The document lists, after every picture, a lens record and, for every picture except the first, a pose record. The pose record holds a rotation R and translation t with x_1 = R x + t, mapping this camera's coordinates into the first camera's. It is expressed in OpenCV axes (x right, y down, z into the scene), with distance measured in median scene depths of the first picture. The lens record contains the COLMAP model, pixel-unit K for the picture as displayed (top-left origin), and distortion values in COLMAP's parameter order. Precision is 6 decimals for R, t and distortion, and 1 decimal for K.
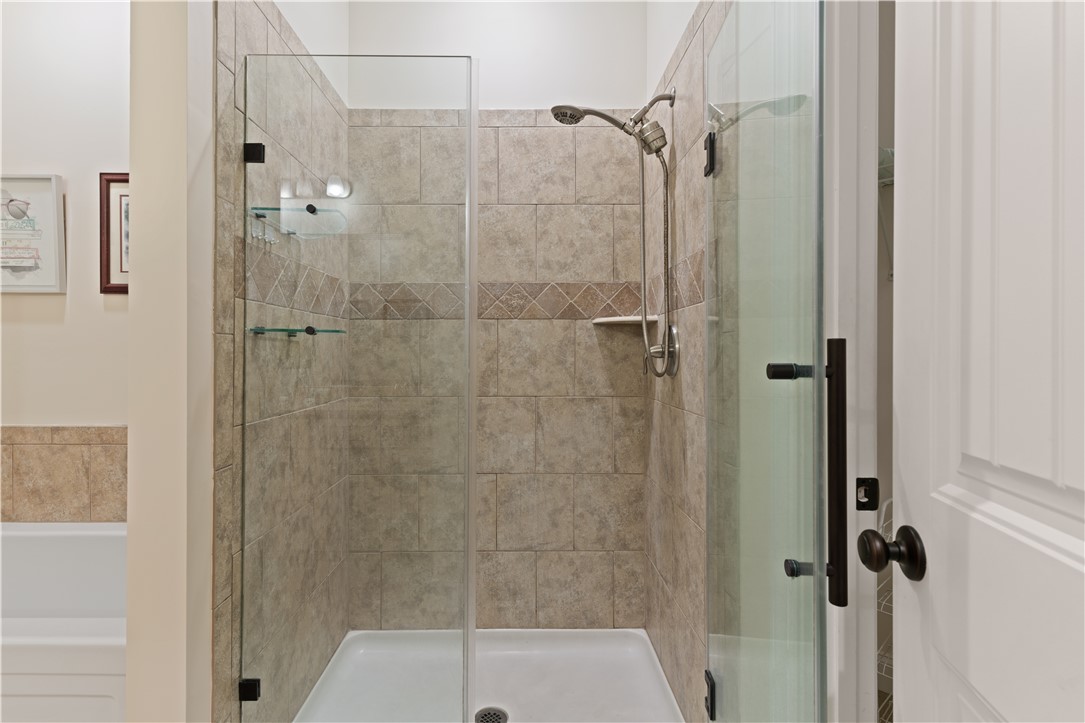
lens RADIAL K [[520.2, 0, 543.1], [0, 520.2, 360.5], [0, 0, 1]] dist [0.015387, -0.001369]
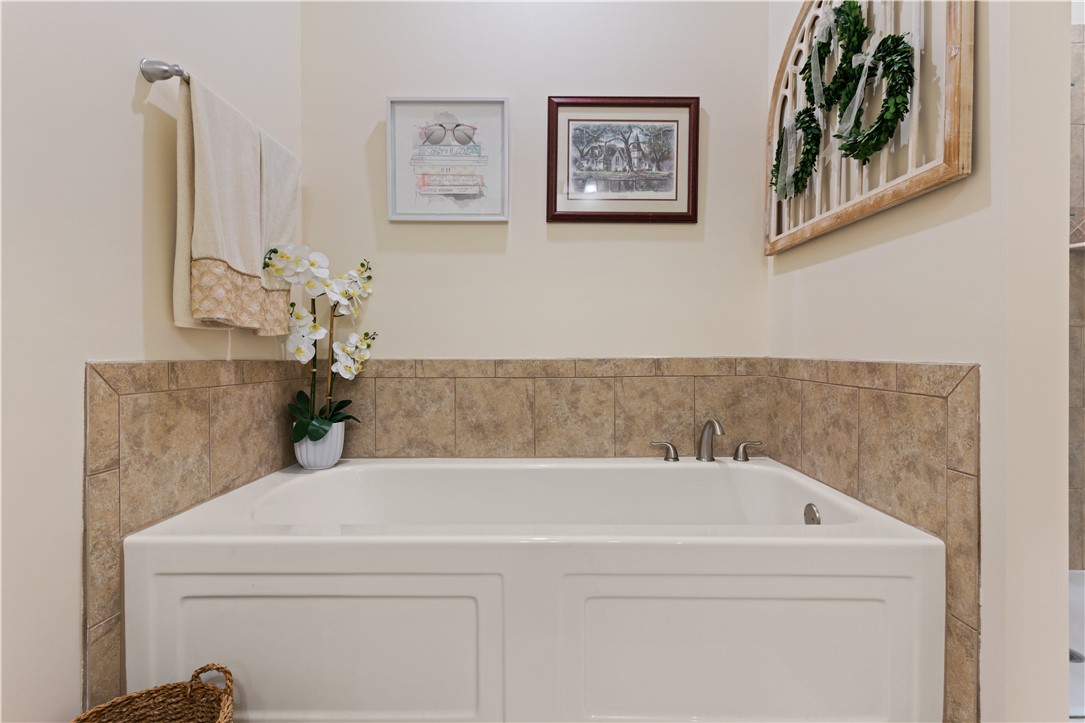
lens RADIAL K [[520.2, 0, 542.1], [0, 520.2, 358.0], [0, 0, 1]] dist [0.015387, -0.001369]
pose [[0.999922, -0.002830, 0.012128, -0.859220], [0.002793, 0.999991, 0.003099, 0.119975], [-0.012136, -0.003064, 0.999922, 0.039888]]
